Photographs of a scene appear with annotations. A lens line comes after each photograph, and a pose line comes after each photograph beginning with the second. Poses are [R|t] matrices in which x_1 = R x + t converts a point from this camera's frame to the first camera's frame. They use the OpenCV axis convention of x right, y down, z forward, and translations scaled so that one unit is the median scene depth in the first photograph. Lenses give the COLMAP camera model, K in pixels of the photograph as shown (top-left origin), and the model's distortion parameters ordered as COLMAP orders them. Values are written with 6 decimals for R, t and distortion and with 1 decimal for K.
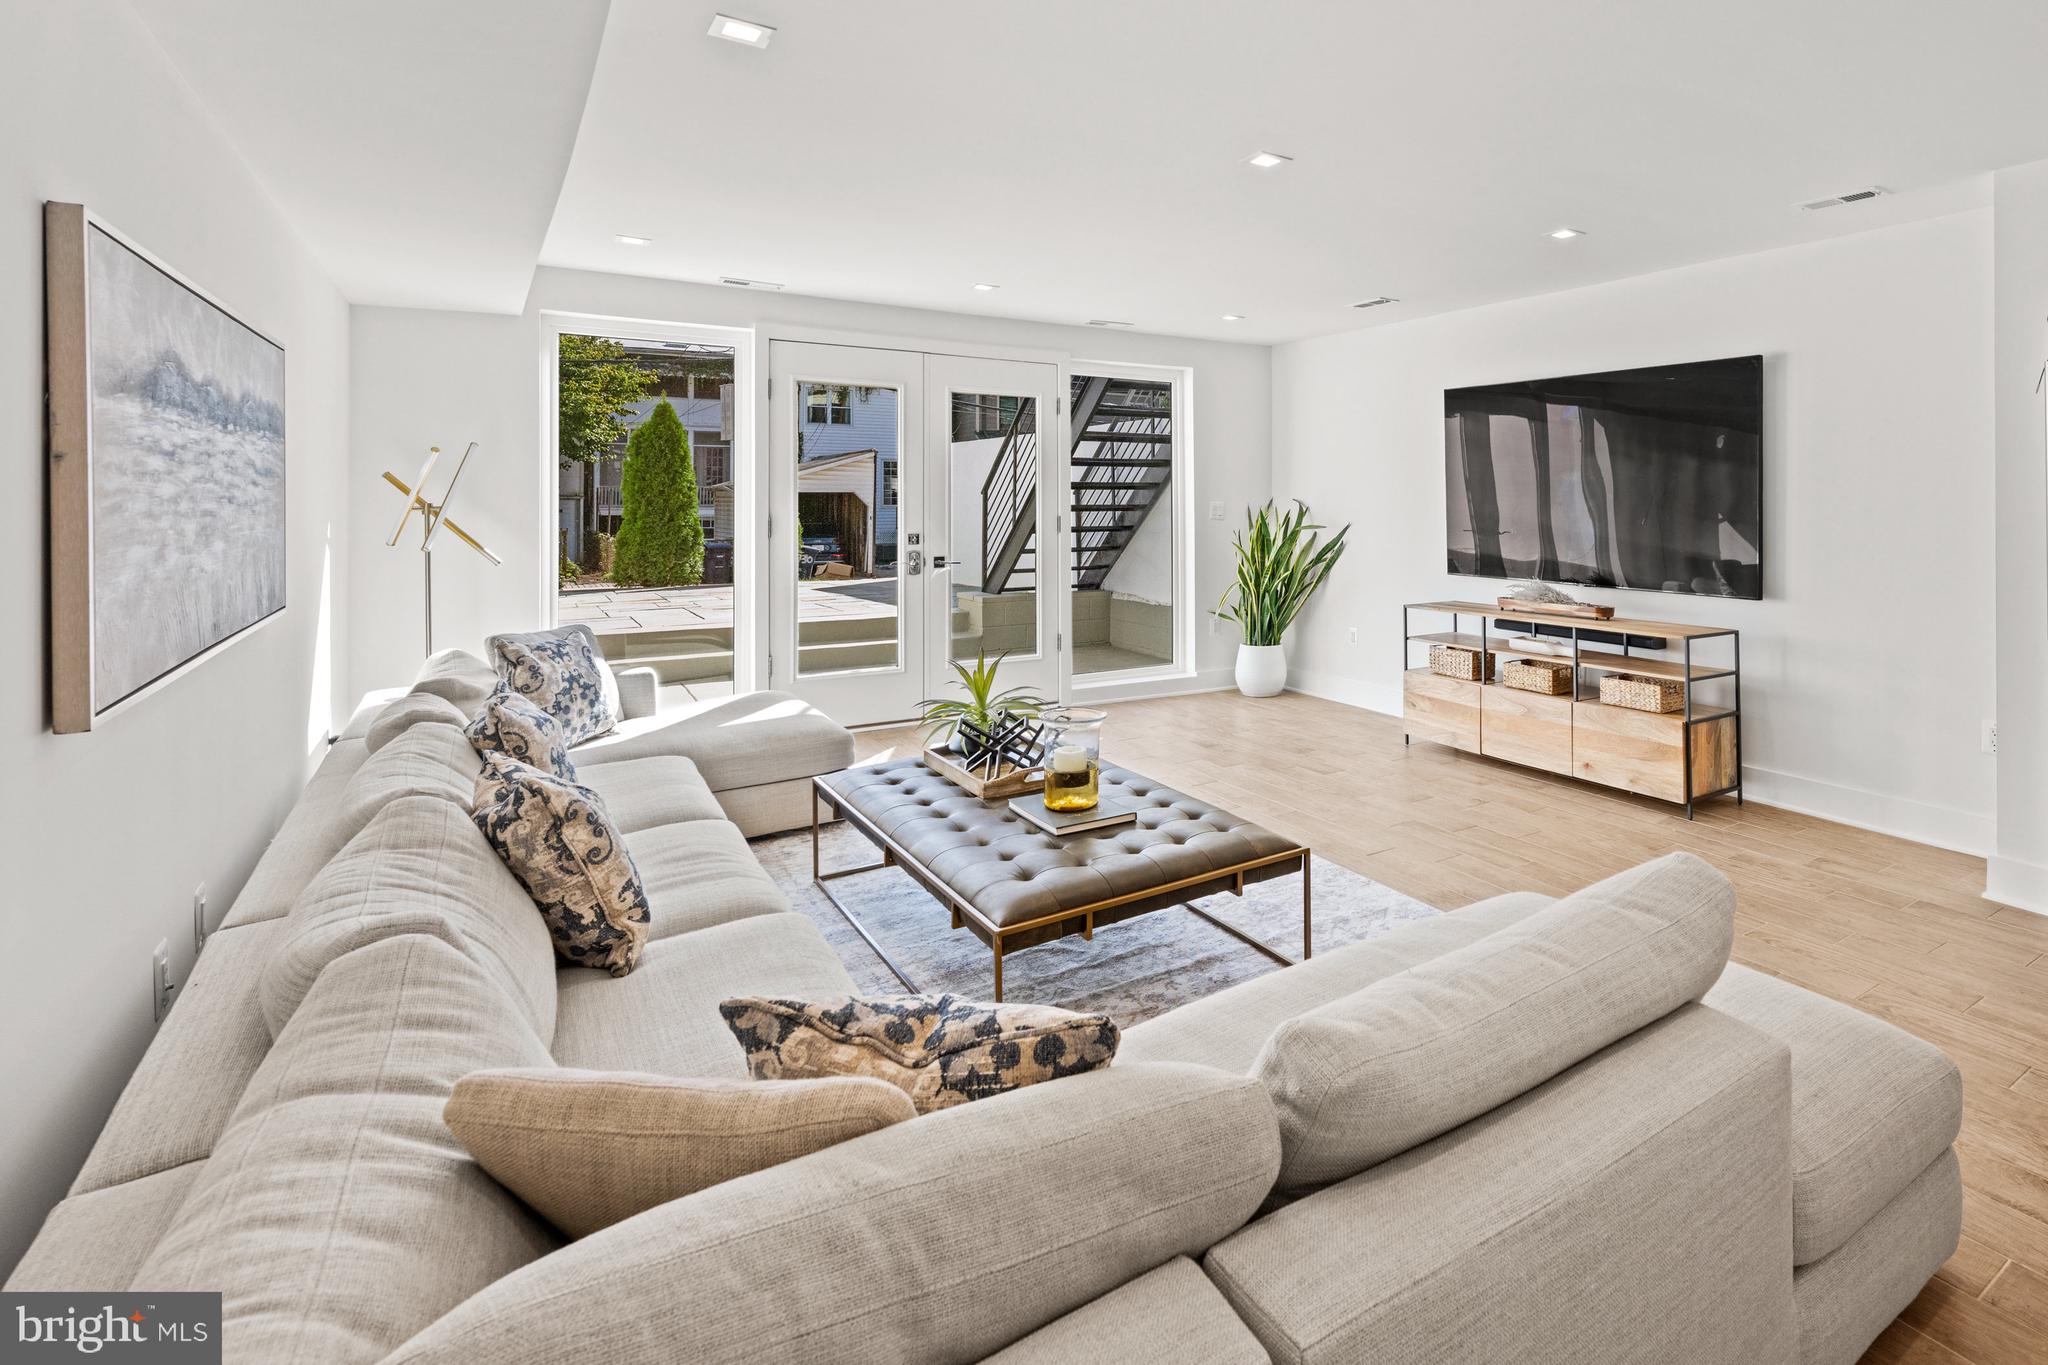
lens RADIAL K [[821.0, 0, 1024.3], [0, 821.0, 689.1], [0, 0, 1]] dist [0.001219, 0.000220]
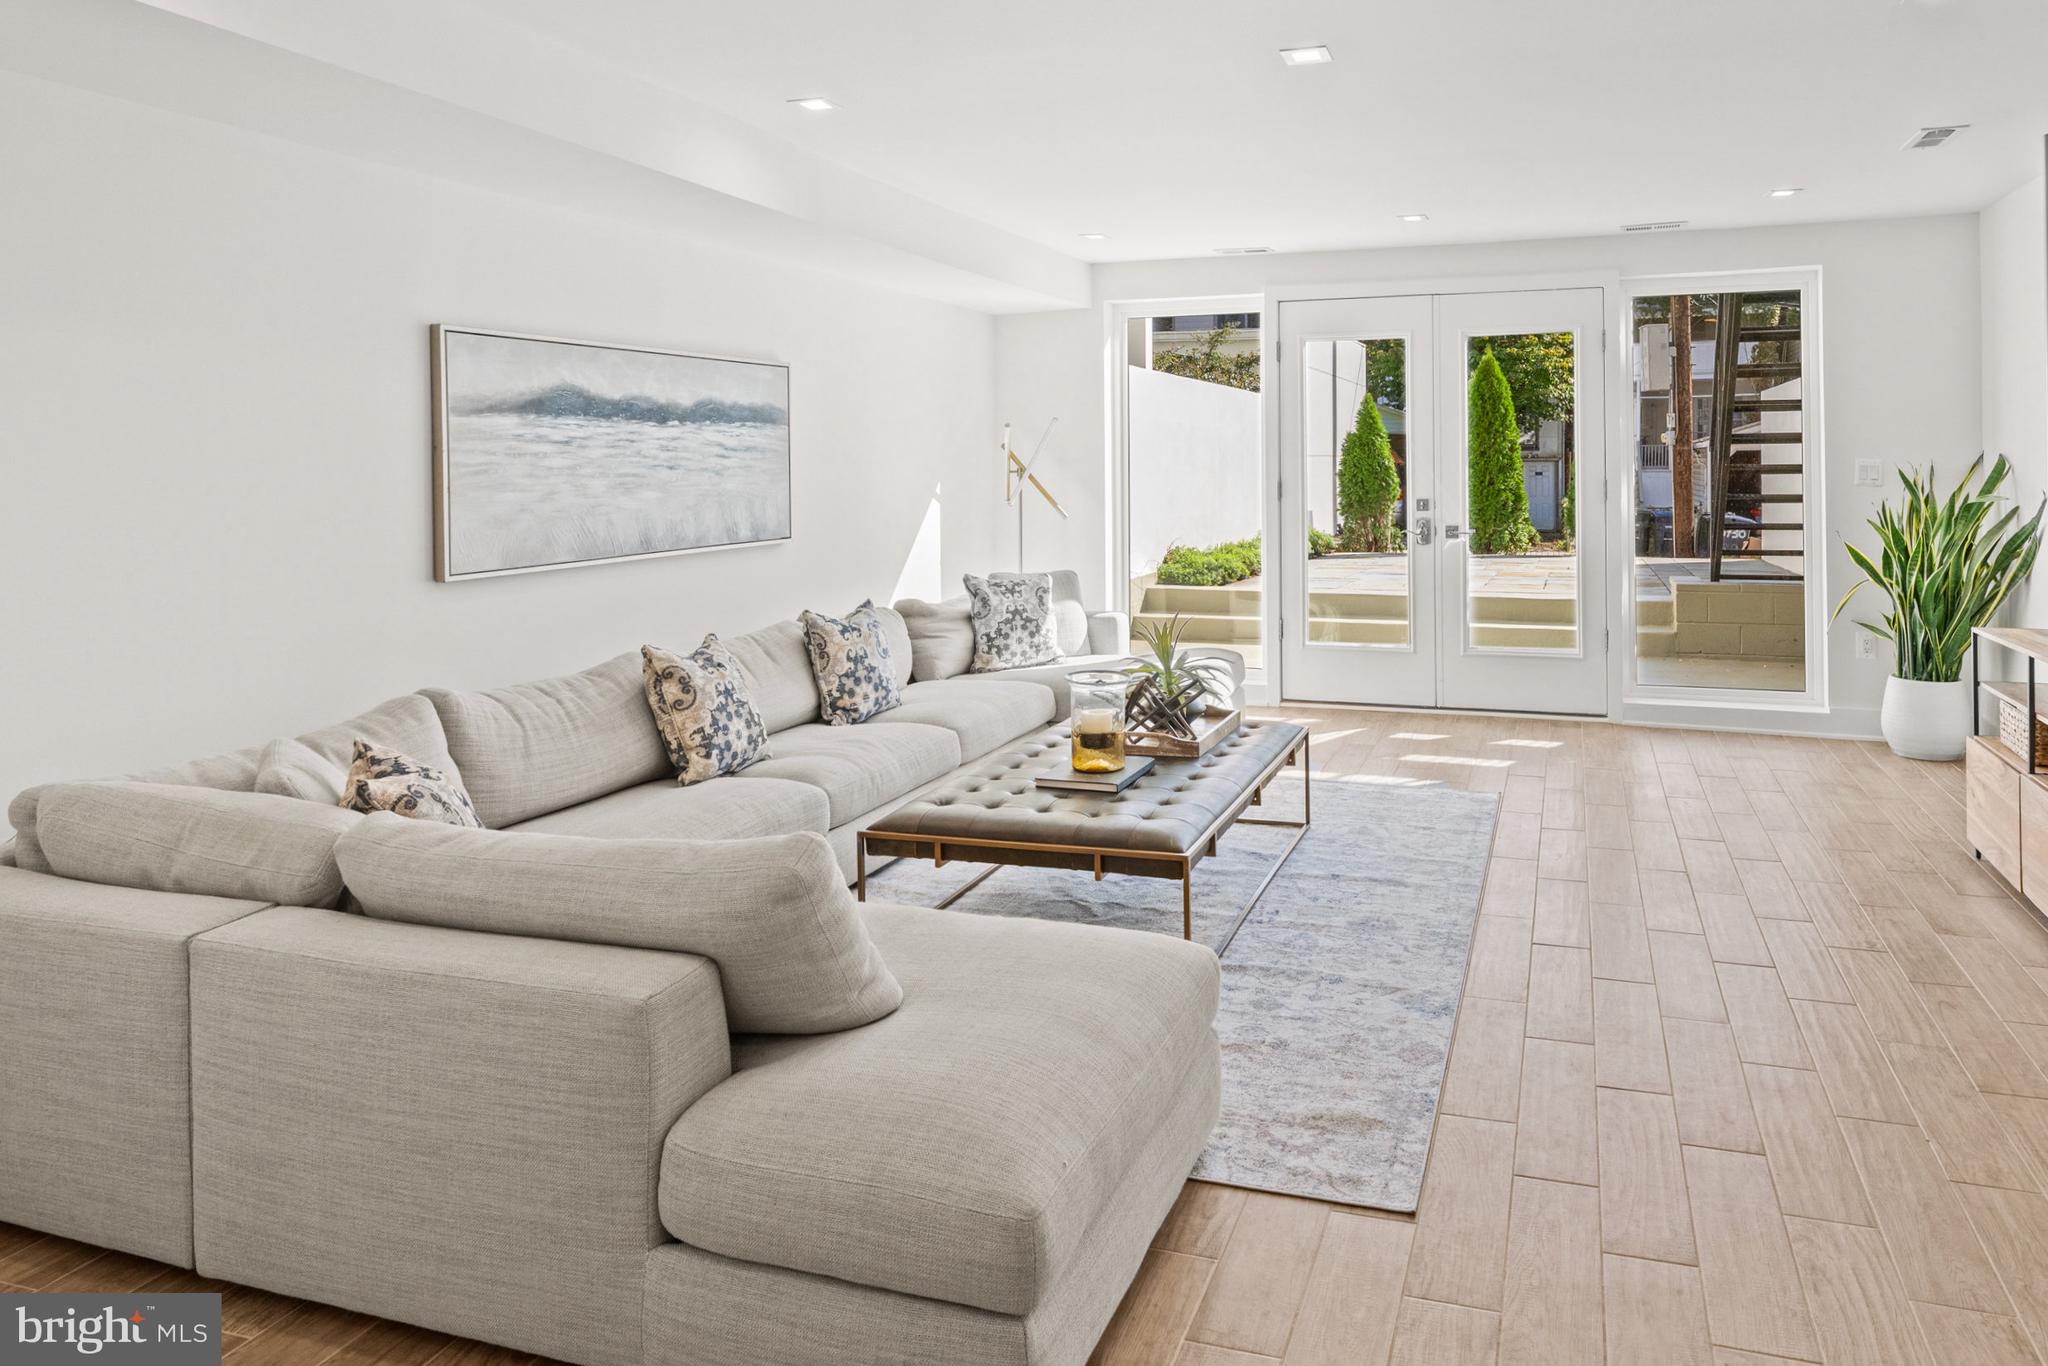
lens RADIAL K [[824.0, 0, 1027.2], [0, 824.0, 674.8], [0, 0, 1]] dist [-0.001936, -0.000094]
pose [[0.757129, 0.152763, -0.635153, 0.253185], [-0.136570, 0.987804, 0.074783, -0.014048], [0.638831, 0.030123, 0.768757, 0.070767]]
